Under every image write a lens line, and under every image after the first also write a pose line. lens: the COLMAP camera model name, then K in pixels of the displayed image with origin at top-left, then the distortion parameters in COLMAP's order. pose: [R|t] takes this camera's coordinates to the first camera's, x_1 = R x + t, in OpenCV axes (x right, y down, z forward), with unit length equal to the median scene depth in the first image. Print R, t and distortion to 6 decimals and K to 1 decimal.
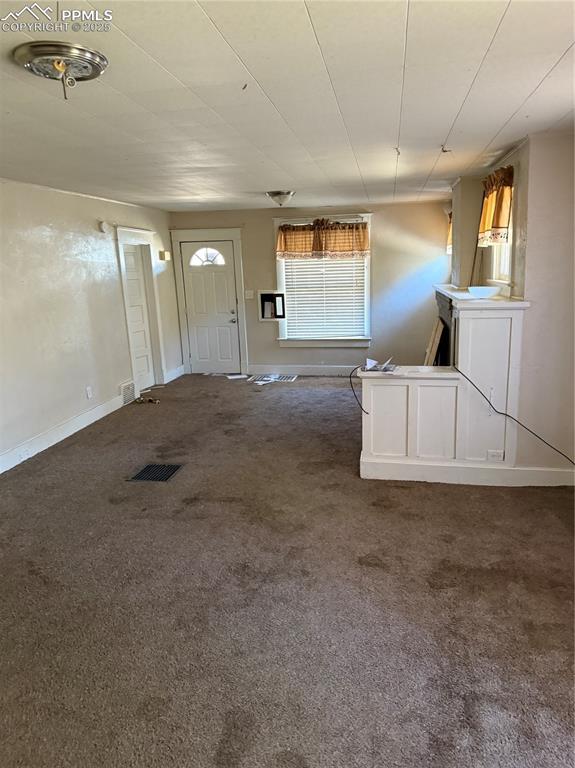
lens RADIAL K [[534.2, 0, 288.3], [0, 534.2, 384.9], [0, 0, 1]] dist [-0.001676, -0.014060]
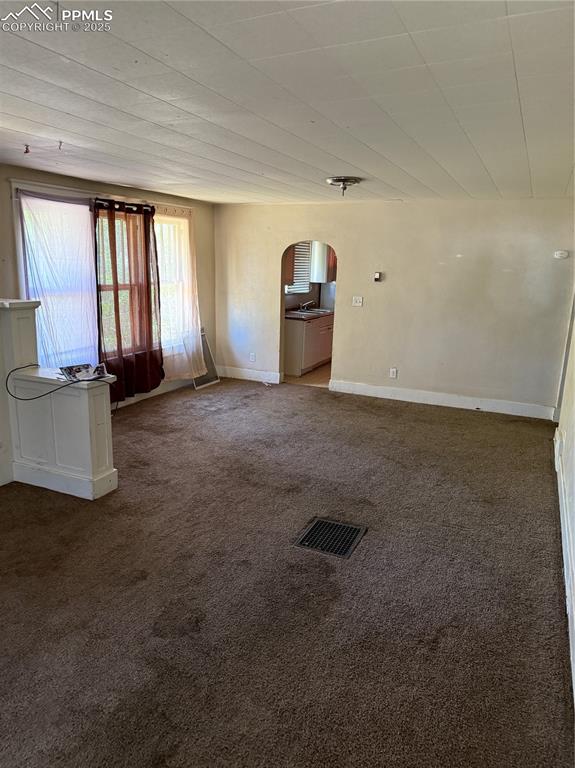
lens RADIAL K [[534.2, 0, 290.7], [0, 534.2, 386.4], [0, 0, 1]] dist [-0.001676, -0.014060]
pose [[-0.971063, -0.050816, 0.233354, -0.406174], [0.050700, 0.910966, 0.409354, -0.392010], [-0.233379, 0.409340, -0.882029, 1.819047]]
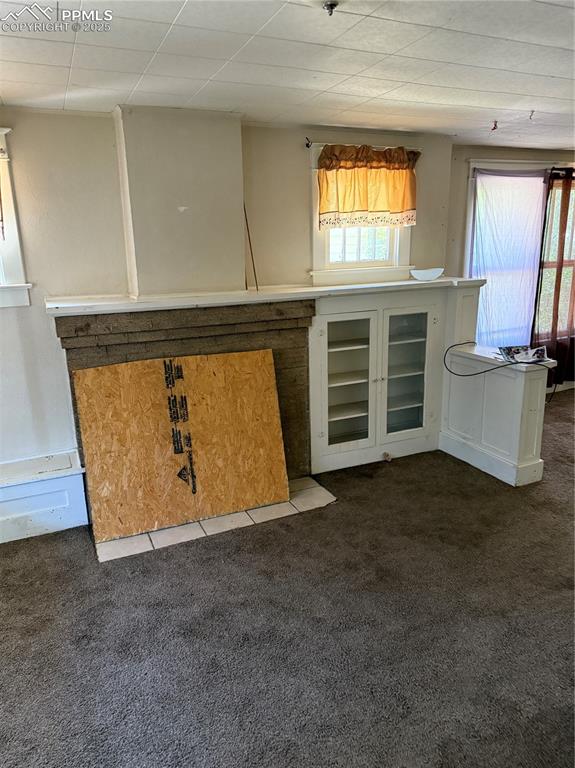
lens RADIAL K [[534.2, 0, 287.8], [0, 534.2, 388.1], [0, 0, 1]] dist [-0.001676, -0.014060]
pose [[-0.557659, -0.176453, 0.811099, -0.350440], [0.216184, 0.912549, 0.347157, -0.395137], [-0.801425, 0.368942, -0.470745, 1.829644]]
